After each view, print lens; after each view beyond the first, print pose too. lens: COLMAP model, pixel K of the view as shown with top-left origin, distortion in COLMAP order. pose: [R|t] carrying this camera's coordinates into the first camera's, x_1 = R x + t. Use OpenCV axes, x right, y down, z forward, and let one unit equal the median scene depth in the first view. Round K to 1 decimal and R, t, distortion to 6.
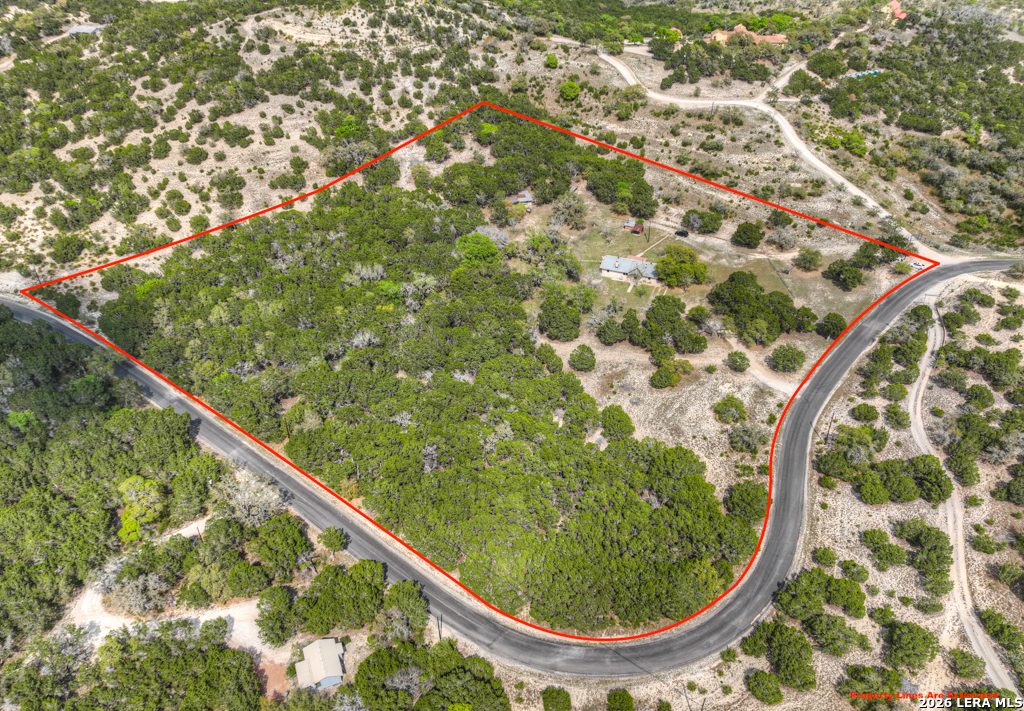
lens RADIAL K [[791.0, 0, 530.0], [0, 791.0, 382.9], [0, 0, 1]] dist [-0.006682, 0.024061]
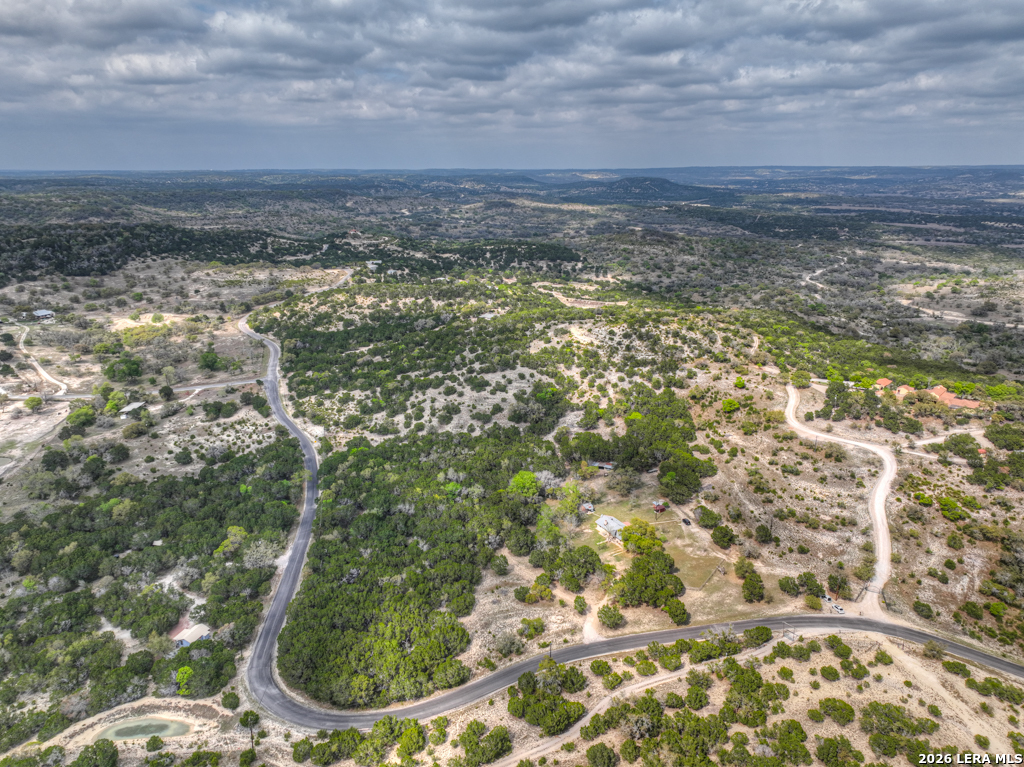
lens RADIAL K [[717.2, 0, 512.0], [0, 717.2, 377.0], [0, 0, 1]] dist [-0.005725, 0.024042]
pose [[0.764345, 0.174327, -0.620795, 0.580685], [-0.383728, 0.896696, -0.220655, -0.041483], [0.518198, 0.406873, 0.752280, -0.037890]]
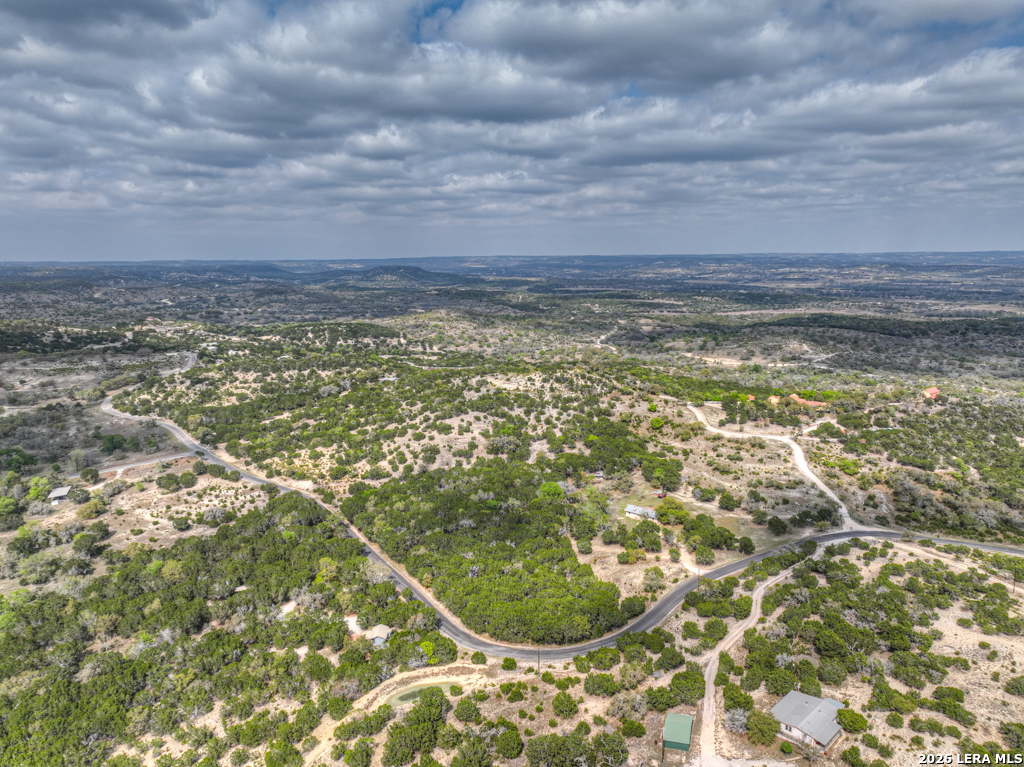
lens RADIAL K [[717.2, 0, 512.0], [0, 717.2, 381.9], [0, 0, 1]] dist [-0.005725, 0.024042]
pose [[0.941687, 0.044130, -0.333585, 0.298835], [-0.191406, 0.885603, -0.423167, 0.240253], [0.276750, 0.462341, 0.842408, -0.337509]]
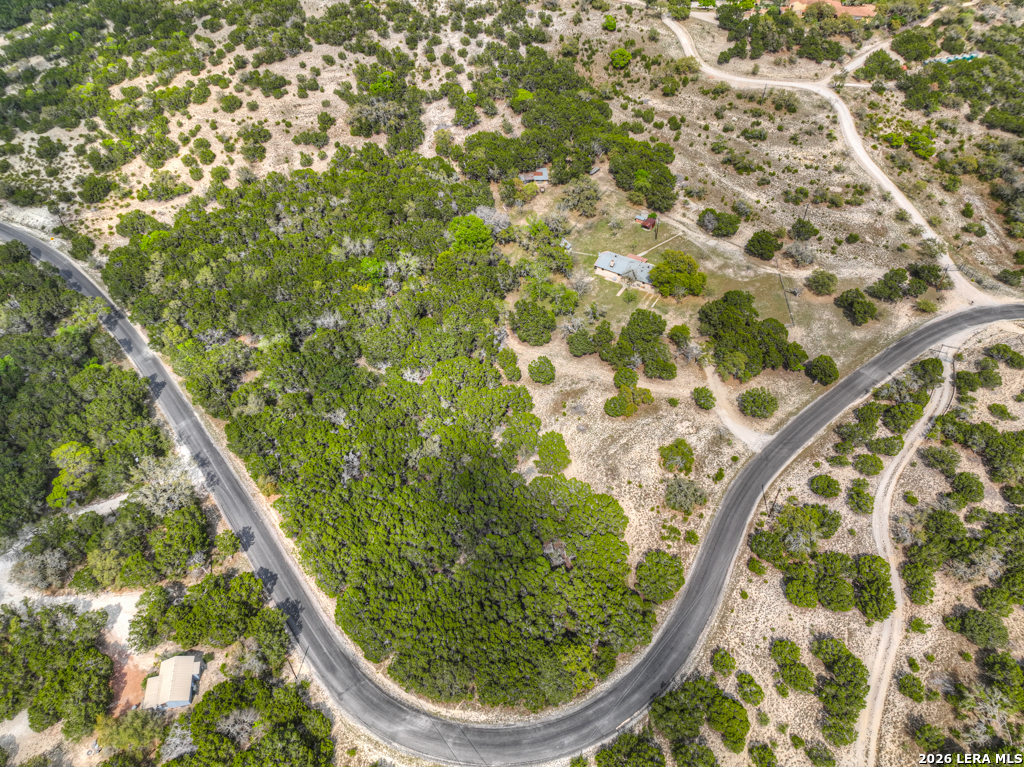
lens RADIAL K [[717.2, 0, 510.6], [0, 717.2, 383.7], [0, 0, 1]] dist [-0.005725, 0.024042]
pose [[0.982095, 0.130984, -0.135401, 0.108741], [-0.115545, 0.986479, 0.116227, -0.081228], [0.148794, -0.098501, 0.983950, 0.106648]]
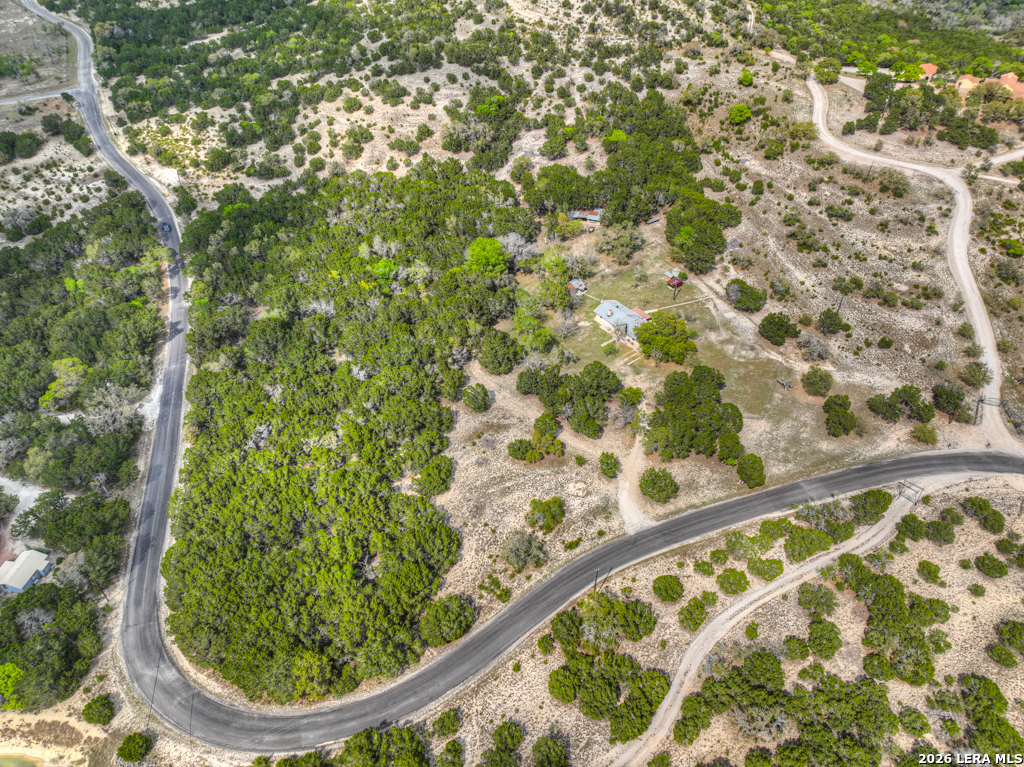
lens RADIAL K [[717.2, 0, 511.1], [0, 717.2, 381.0], [0, 0, 1]] dist [-0.005725, 0.024042]
pose [[0.850609, 0.347354, -0.394727, 0.318708], [-0.320569, 0.937654, 0.134318, -0.130758], [0.416773, 0.012285, 0.908928, 0.170742]]
